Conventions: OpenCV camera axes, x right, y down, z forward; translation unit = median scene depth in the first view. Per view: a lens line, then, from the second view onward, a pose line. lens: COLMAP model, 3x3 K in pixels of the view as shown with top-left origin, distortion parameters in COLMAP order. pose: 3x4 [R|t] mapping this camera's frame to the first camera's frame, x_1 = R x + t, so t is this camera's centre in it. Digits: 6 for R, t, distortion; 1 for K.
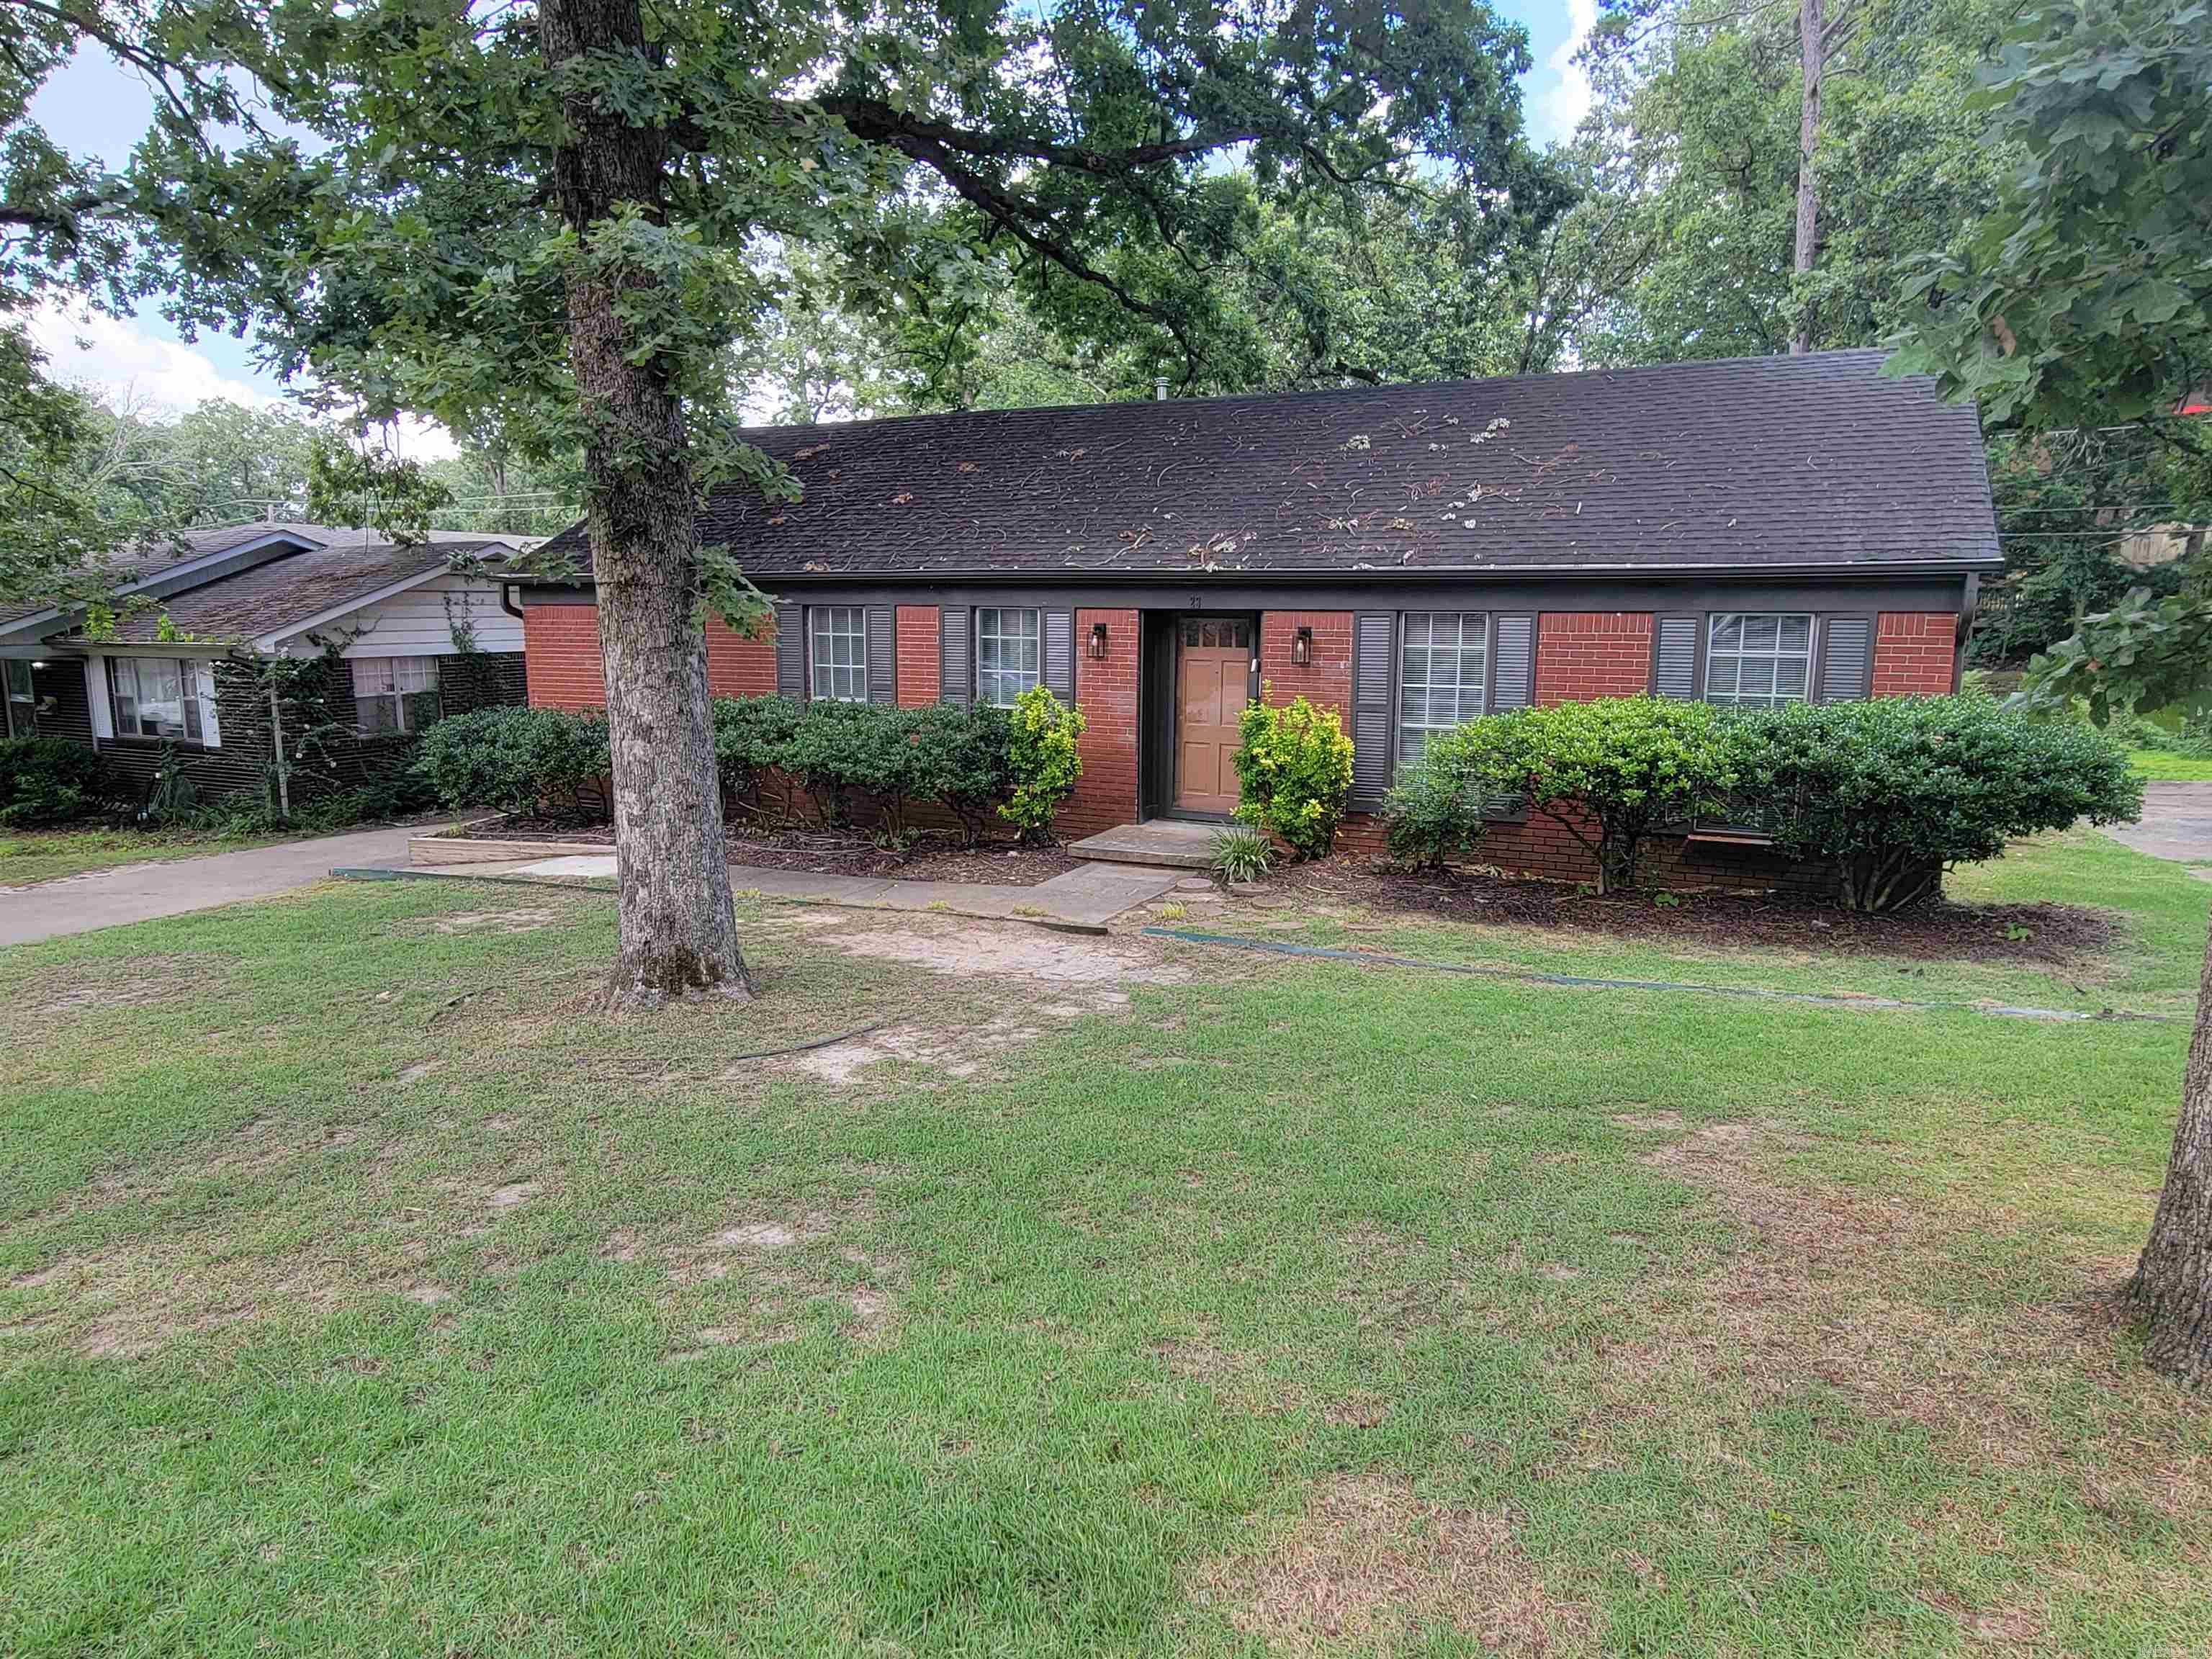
lens RADIAL K [[1357.7, 0, 1106.0], [0, 1357.7, 829.5], [0, 0, 1]] dist [-0.016700, -0.000007]
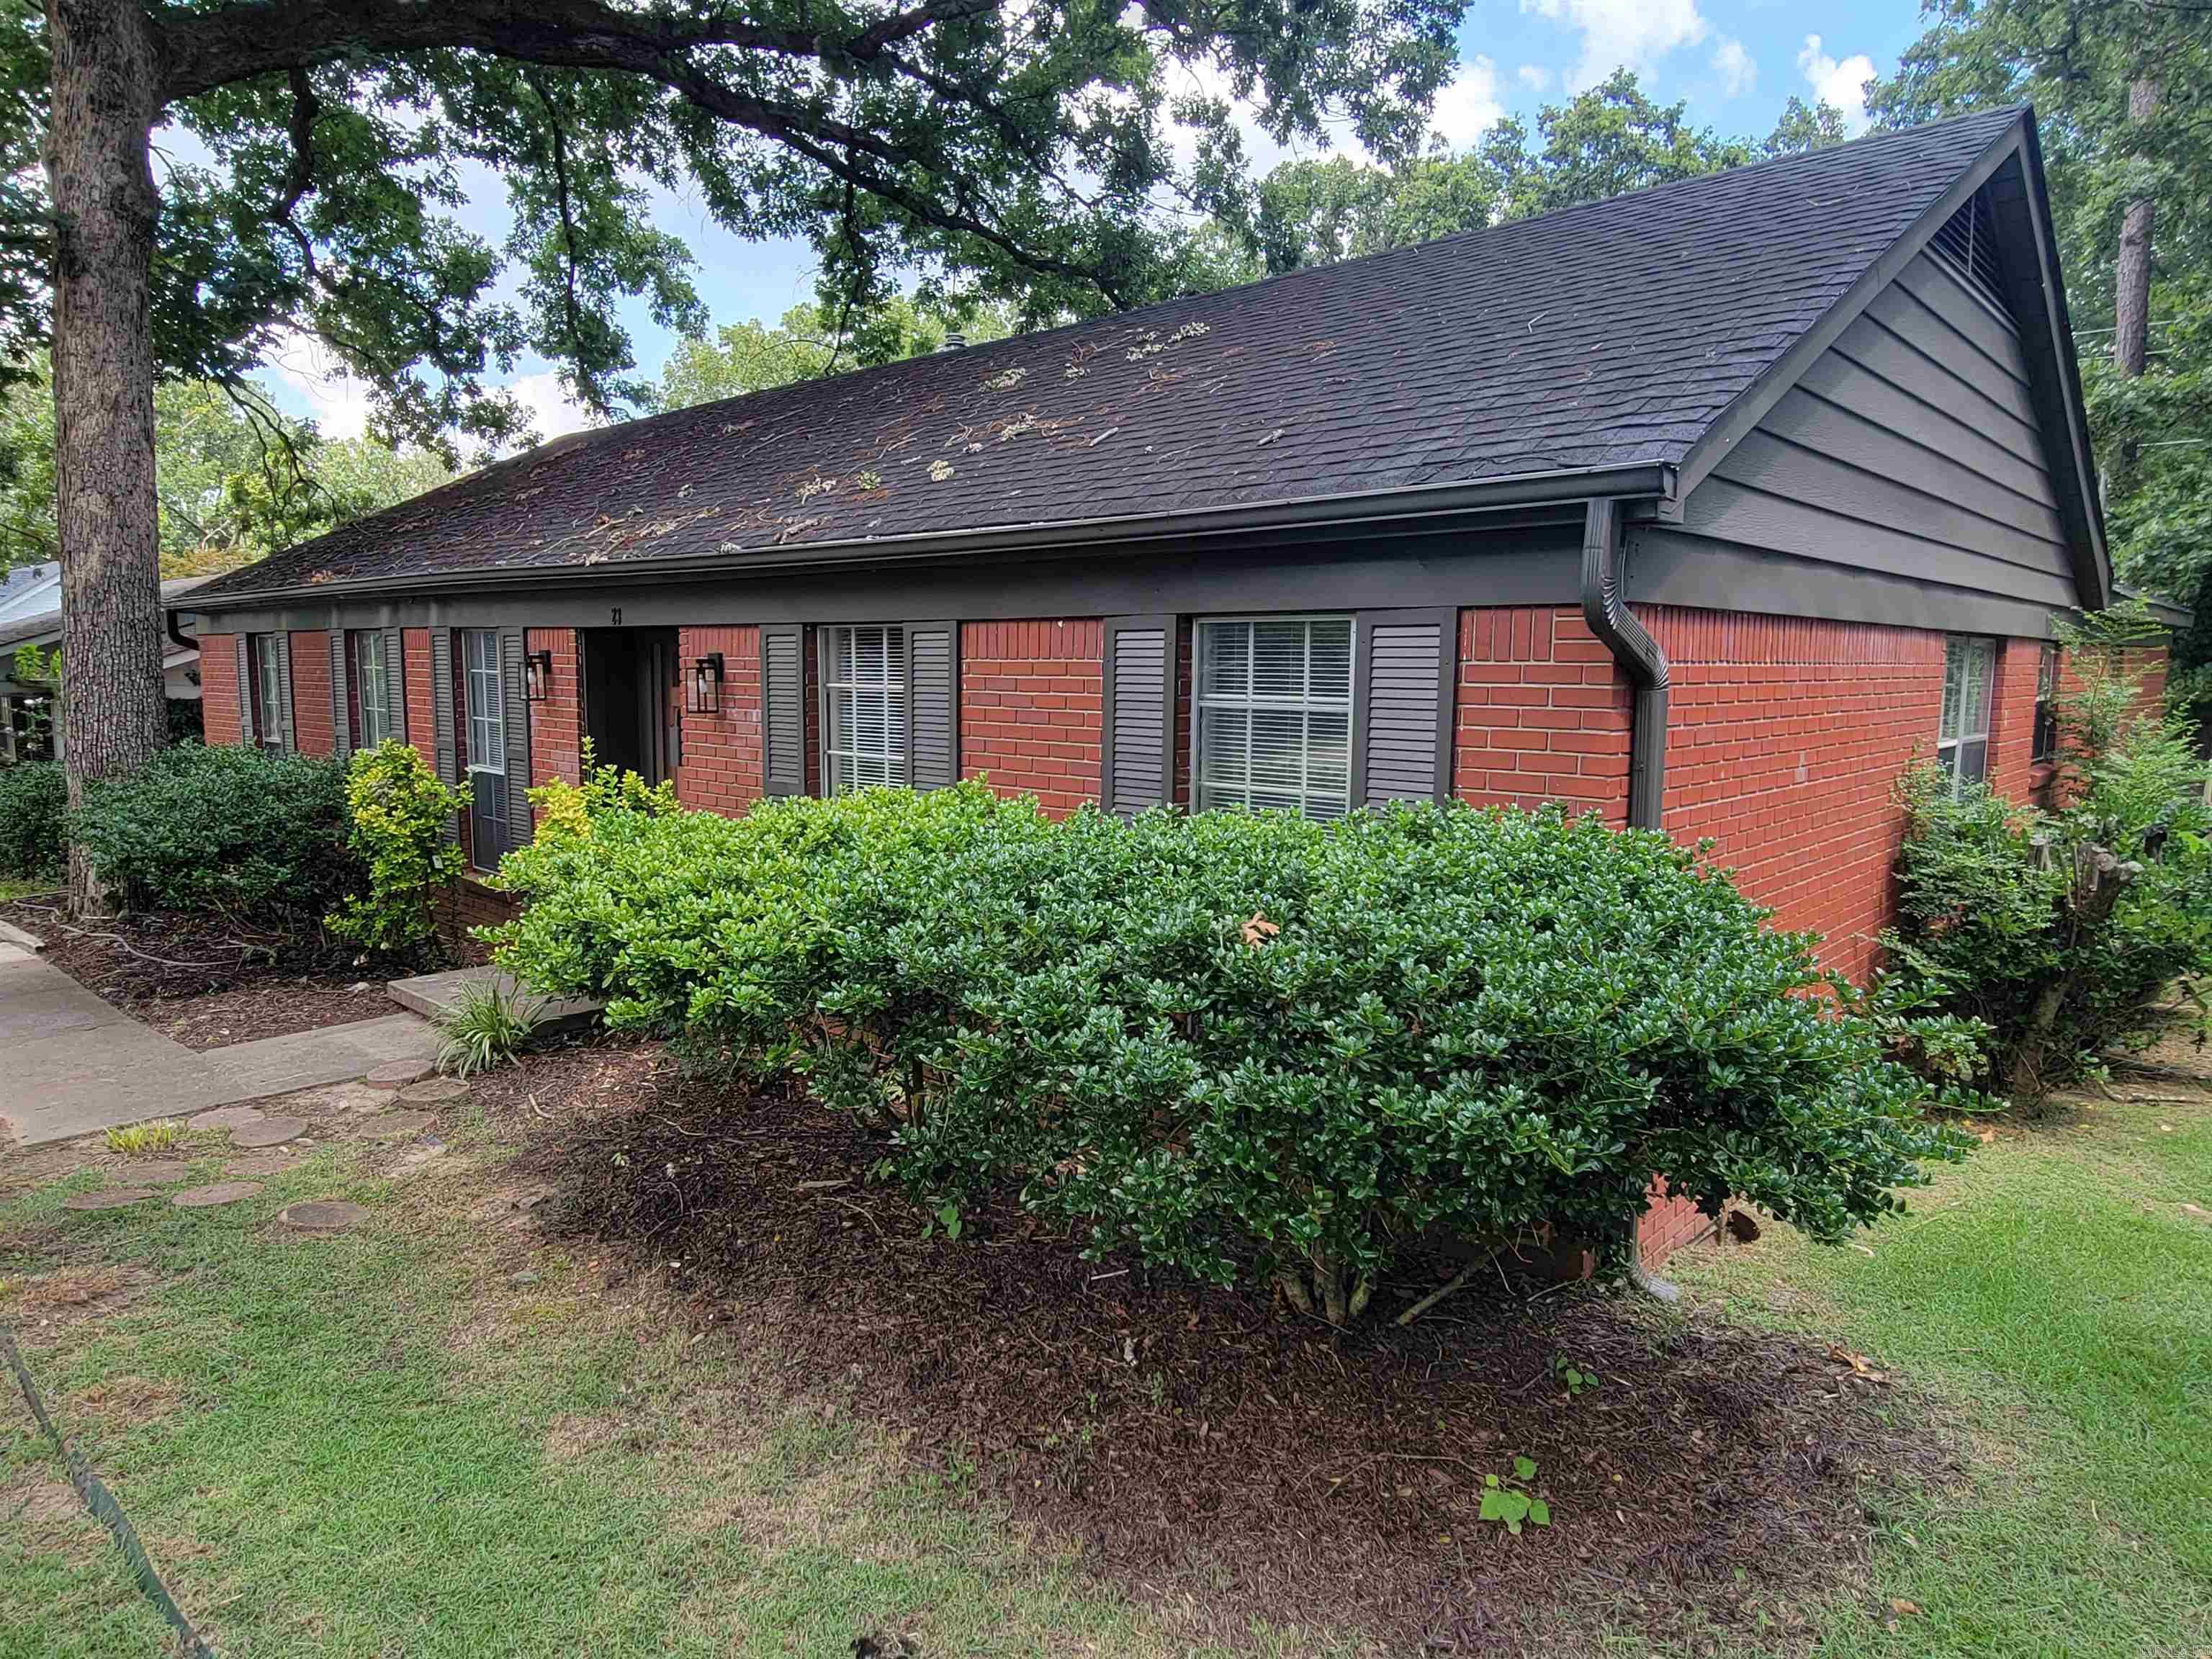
lens RADIAL K [[1357.7, 0, 1106.0], [0, 1357.7, 829.5], [0, 0, 1]] dist [-0.016700, -0.000007]
pose [[0.958551, 0.042947, -0.281665, 0.493361], [-0.054558, 0.997948, -0.033507, -0.058658], [0.279648, 0.047486, 0.958928, 0.466357]]
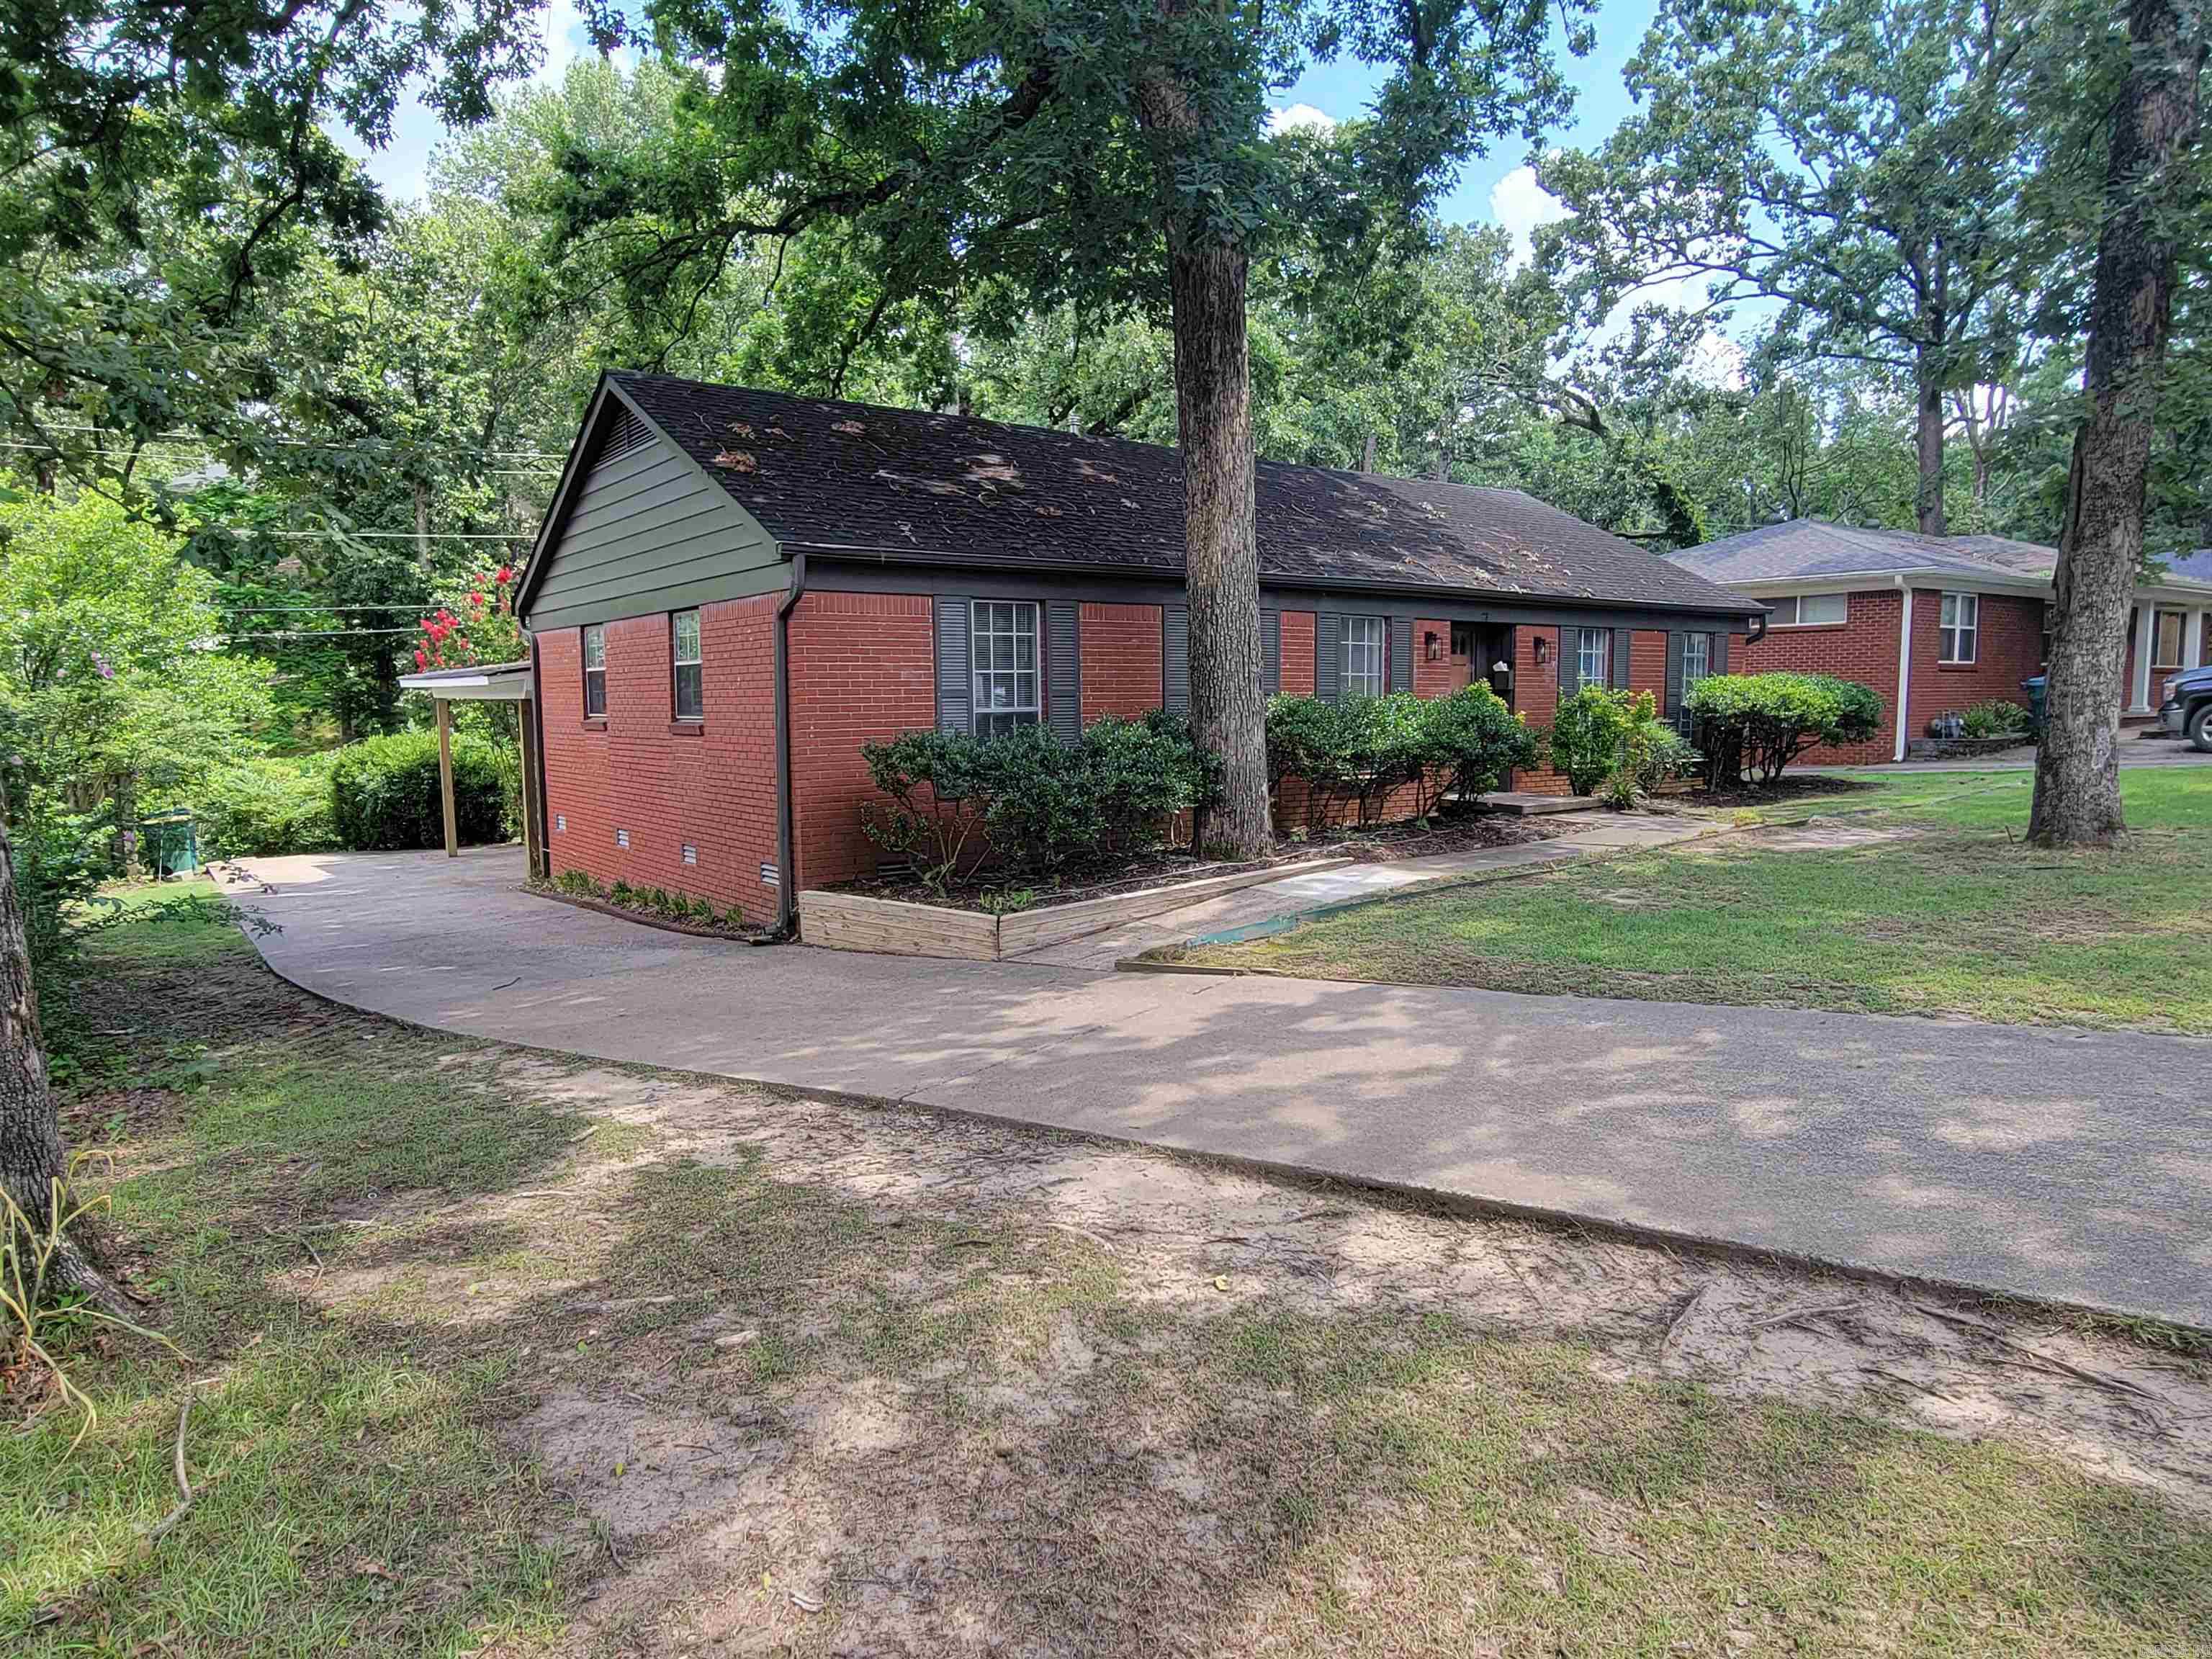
lens RADIAL K [[1357.7, 0, 1106.0], [0, 1357.7, 829.5], [0, 0, 1]] dist [-0.016700, -0.000007]
pose [[0.445091, -0.091762, 0.890772, -1.290695], [0.153069, 0.987892, 0.025283, -0.056422], [-0.882306, 0.125096, 0.453747, 0.780226]]
